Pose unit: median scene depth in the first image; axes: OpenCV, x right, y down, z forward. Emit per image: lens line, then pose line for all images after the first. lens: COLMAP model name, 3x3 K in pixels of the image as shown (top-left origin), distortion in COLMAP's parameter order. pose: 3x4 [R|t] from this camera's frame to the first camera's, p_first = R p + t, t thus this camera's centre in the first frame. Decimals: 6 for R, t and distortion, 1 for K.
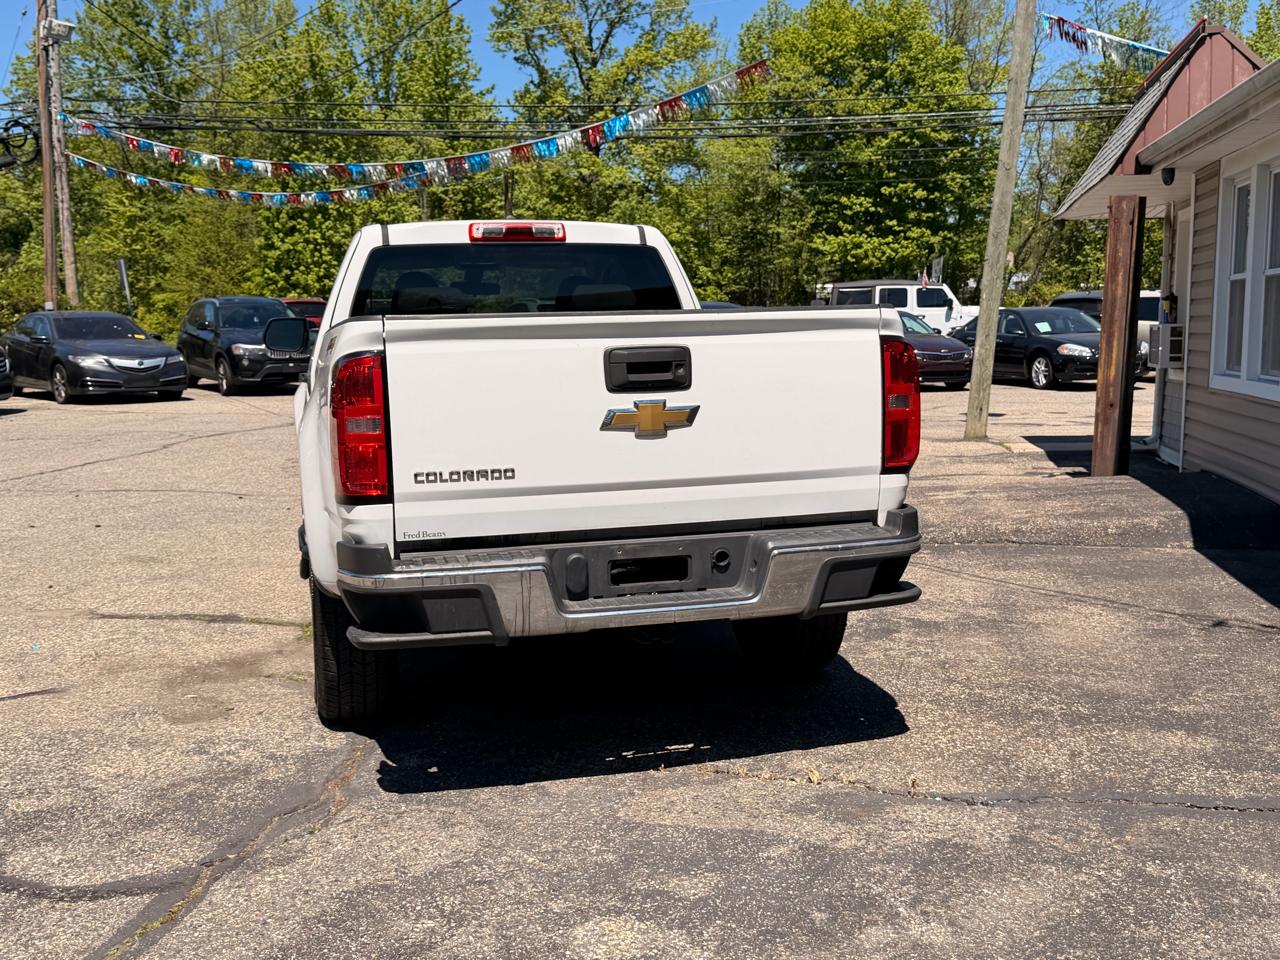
lens RADIAL K [[1316.9, 0, 644.0], [0, 1316.9, 485.1], [0, 0, 1]] dist [0.084386, 0.000000]
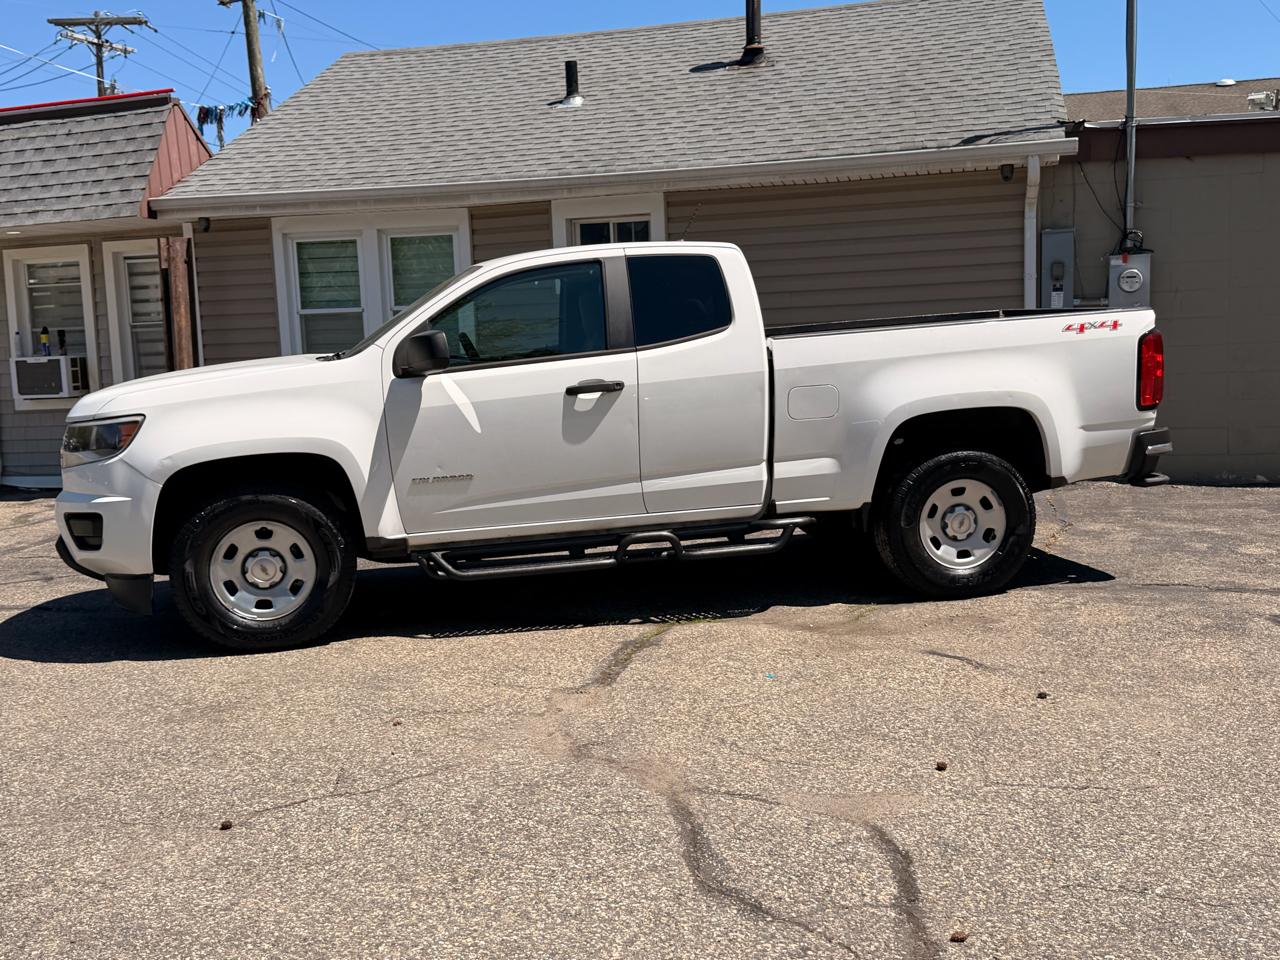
lens RADIAL K [[1316.9, 0, 632.5], [0, 1316.9, 479.7], [0, 0, 1]] dist [0.084386, 0.000000]
pose [[0.074959, -0.105785, 0.991560, -1.445905], [0.155422, 0.983445, 0.093170, -0.118674], [-0.985000, 0.147126, 0.090160, 1.061942]]
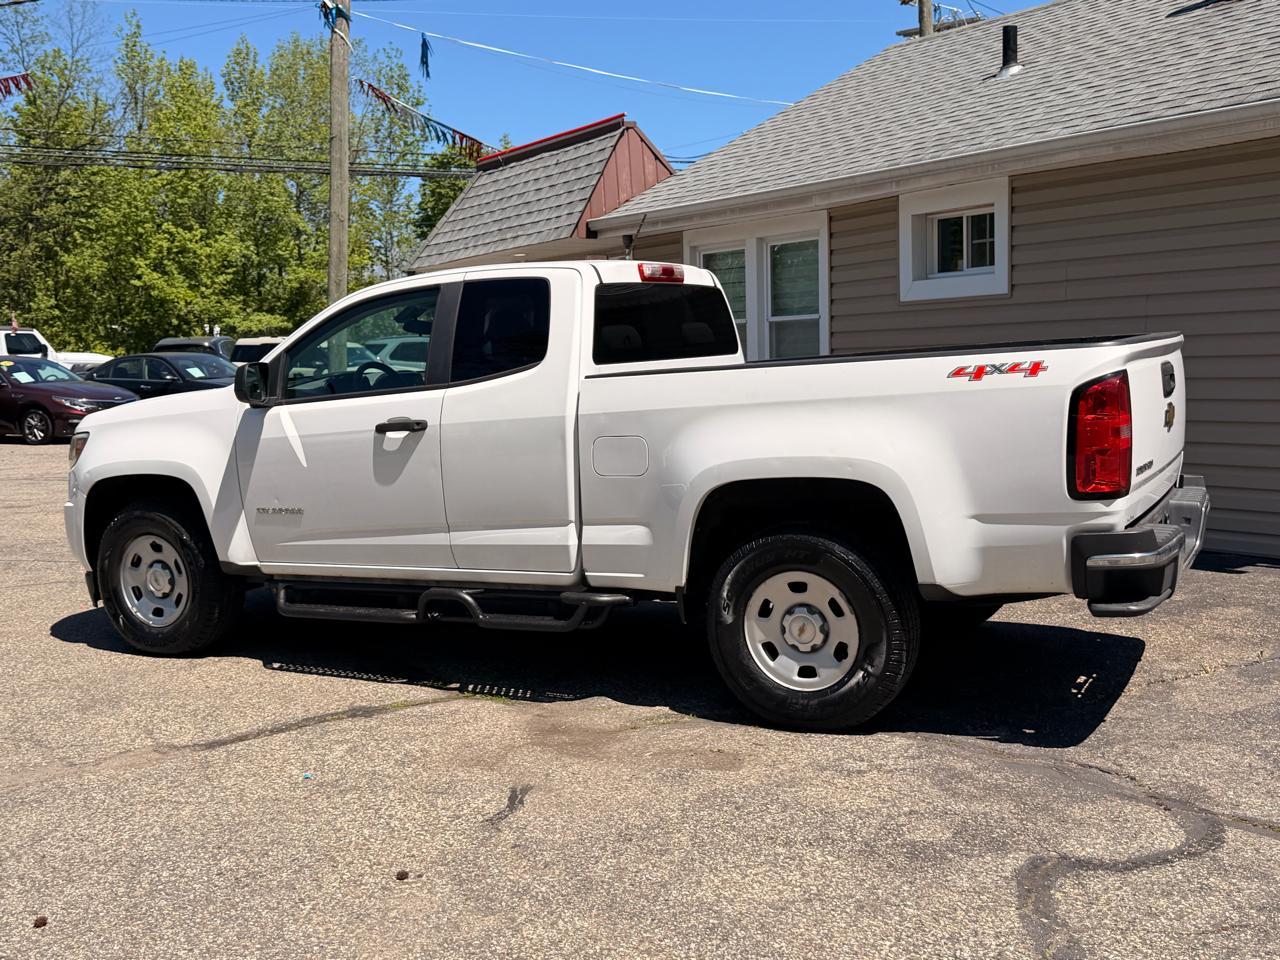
lens RADIAL K [[1316.9, 0, 638.8], [0, 1316.9, 468.6], [0, 0, 1]] dist [0.084386, 0.000000]
pose [[0.688595, -0.077080, 0.721037, -0.937027], [0.111593, 0.993754, -0.000339, -0.040322], [-0.716508, 0.080696, 0.692896, 0.318739]]
